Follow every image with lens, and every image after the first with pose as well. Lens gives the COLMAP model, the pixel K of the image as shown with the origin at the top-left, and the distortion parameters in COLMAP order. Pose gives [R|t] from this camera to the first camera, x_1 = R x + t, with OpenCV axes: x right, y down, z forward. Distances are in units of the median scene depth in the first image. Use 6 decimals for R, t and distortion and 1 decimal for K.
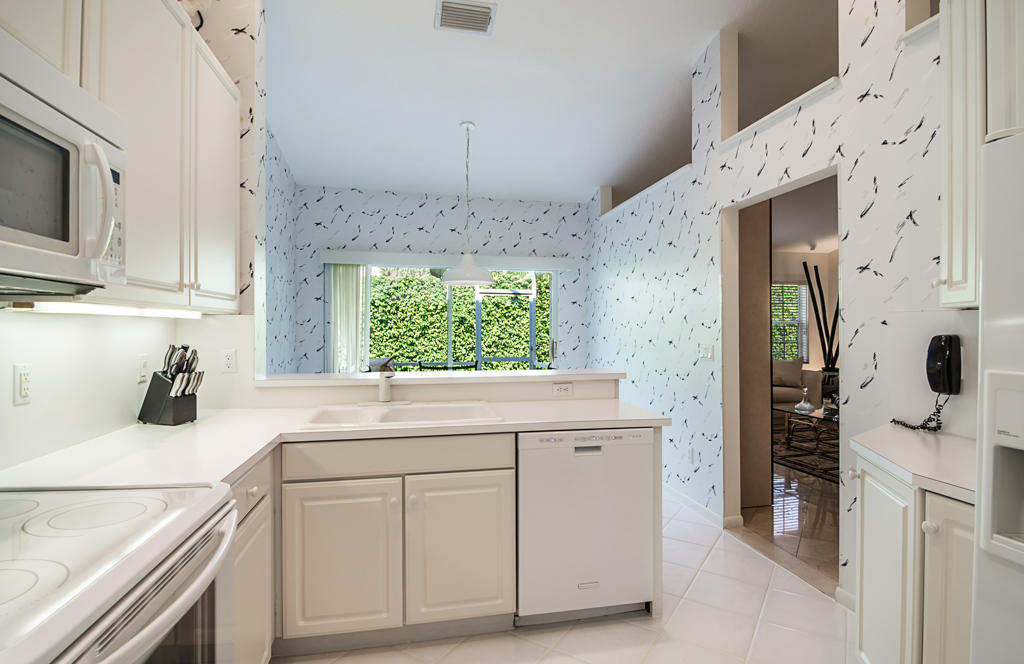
lens RADIAL K [[508.1, 0, 508.9], [0, 508.1, 328.7], [0, 0, 1]] dist [-0.013447, -0.000530]
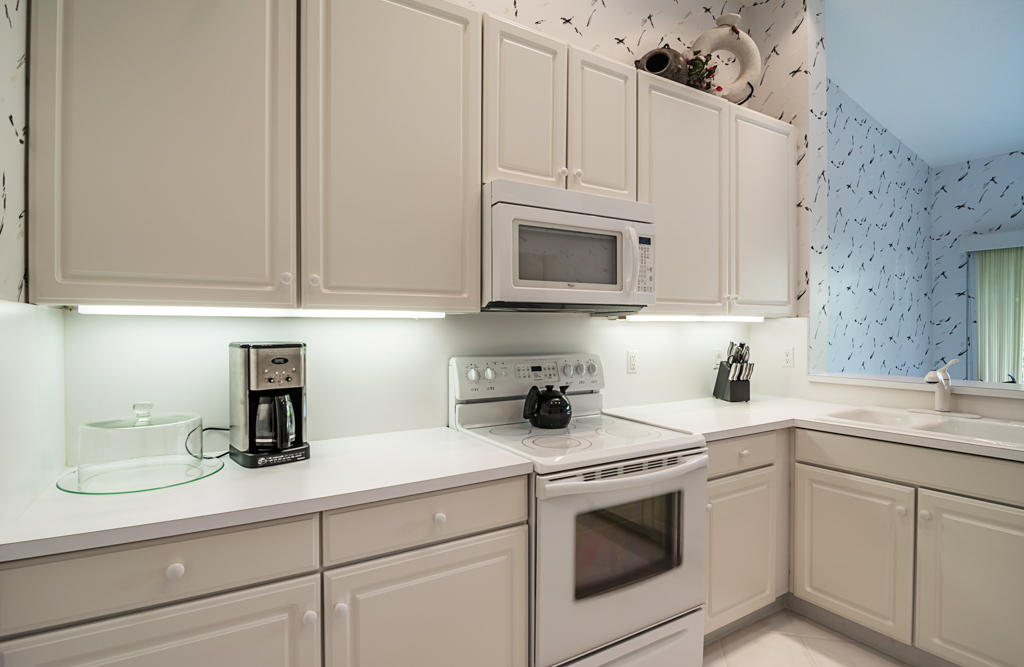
lens RADIAL K [[508.1, 0, 508.9], [0, 508.1, 330.2], [0, 0, 1]] dist [-0.013447, -0.000530]
pose [[0.343657, -0.001459, -0.939094, 0.387730], [0.003041, 0.999995, -0.000441, -0.000206], [0.939090, -0.002704, 0.343660, -0.019707]]
